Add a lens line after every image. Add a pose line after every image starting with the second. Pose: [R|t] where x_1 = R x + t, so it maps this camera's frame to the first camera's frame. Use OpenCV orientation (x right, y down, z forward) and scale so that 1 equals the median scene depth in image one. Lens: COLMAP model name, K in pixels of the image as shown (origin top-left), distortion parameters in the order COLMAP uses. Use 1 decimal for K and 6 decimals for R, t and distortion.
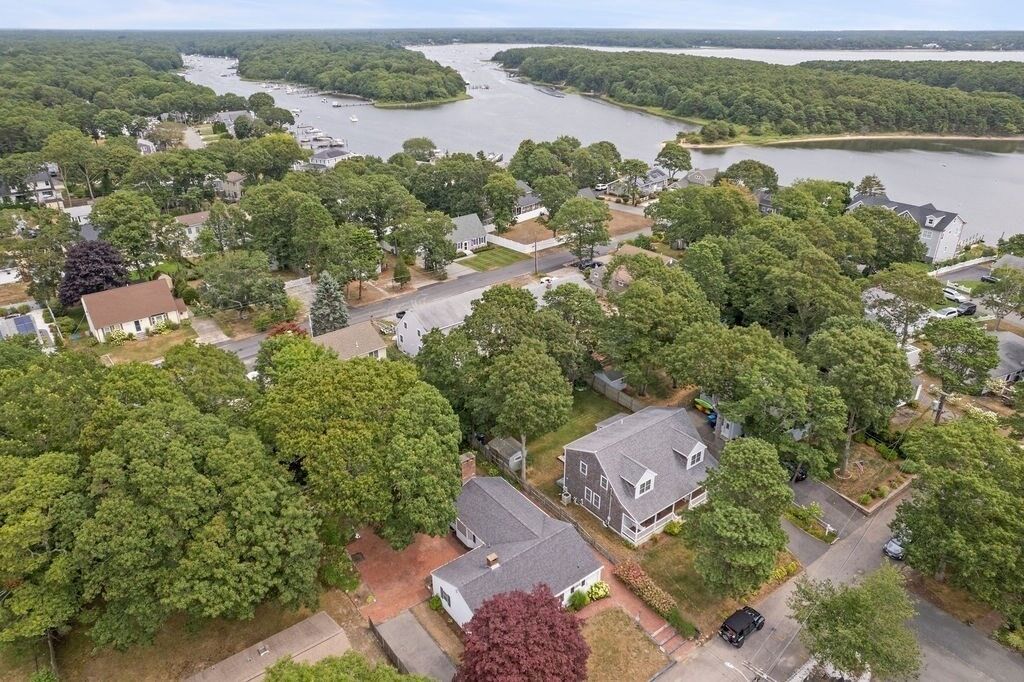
lens RADIAL K [[659.6, 0, 513.5], [0, 659.6, 341.5], [0, 0, 1]] dist [-0.028956, 0.000305]
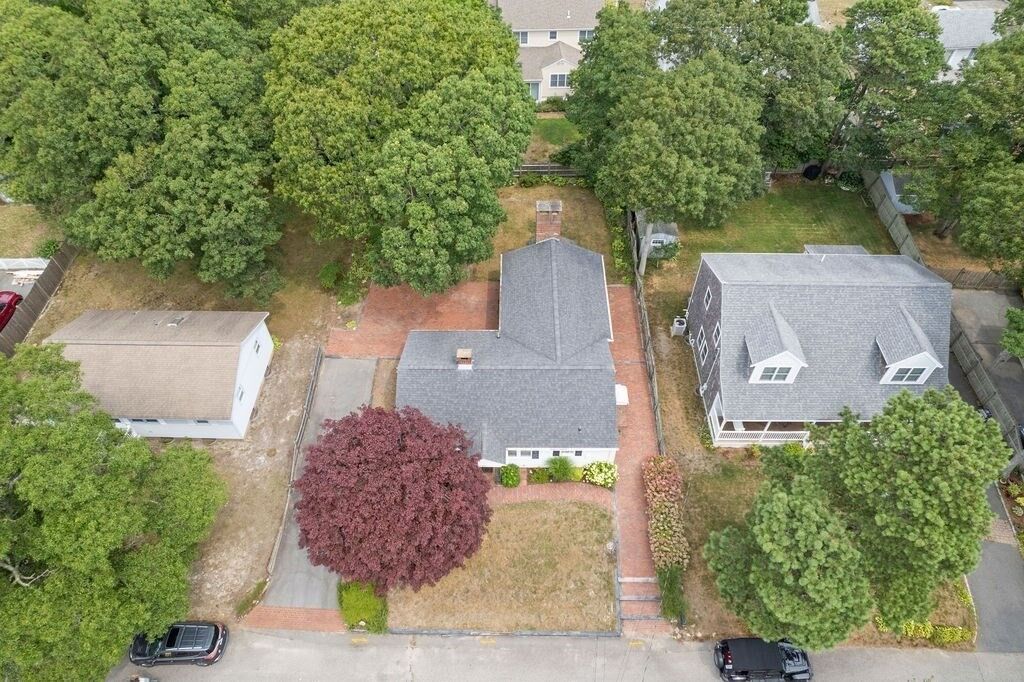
lens RADIAL K [[659.6, 0, 511.0], [0, 659.6, 338.7], [0, 0, 1]] dist [-0.028956, 0.000305]
pose [[0.795159, 0.464503, -0.389821, 0.227420], [-0.269215, 0.846427, 0.459440, -0.007816], [0.543366, -0.260382, 0.798094, 0.423684]]
